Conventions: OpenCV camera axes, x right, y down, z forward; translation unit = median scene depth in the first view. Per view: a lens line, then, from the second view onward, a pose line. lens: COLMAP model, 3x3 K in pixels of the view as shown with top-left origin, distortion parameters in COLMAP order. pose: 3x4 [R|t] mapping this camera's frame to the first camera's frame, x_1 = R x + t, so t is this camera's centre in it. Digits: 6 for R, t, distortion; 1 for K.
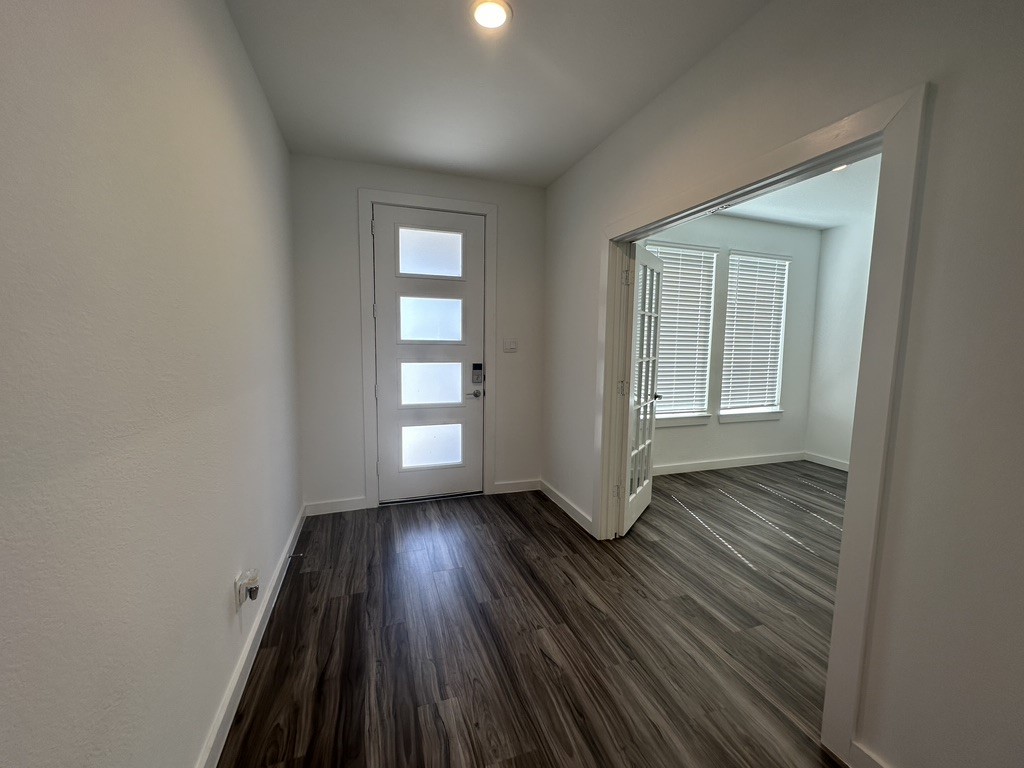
lens RADIAL K [[411.4, 0, 511.4], [0, 411.4, 386.4], [0, 0, 1]] dist [-0.002910, -0.000059]
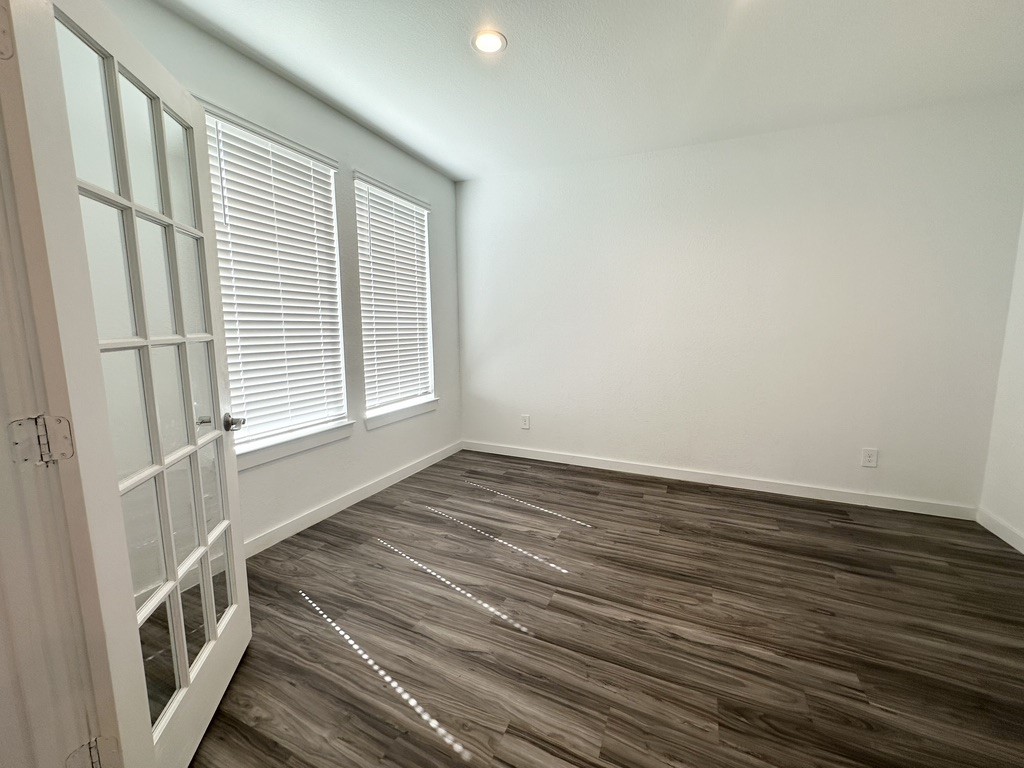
lens RADIAL K [[411.4, 0, 510.7], [0, 411.4, 384.0], [0, 0, 1]] dist [-0.002910, -0.000059]
pose [[0.683520, -0.111748, 0.721327, 0.187965], [0.084352, 0.993684, 0.074010, -0.019100], [-0.725041, 0.010258, 0.688629, 0.361707]]
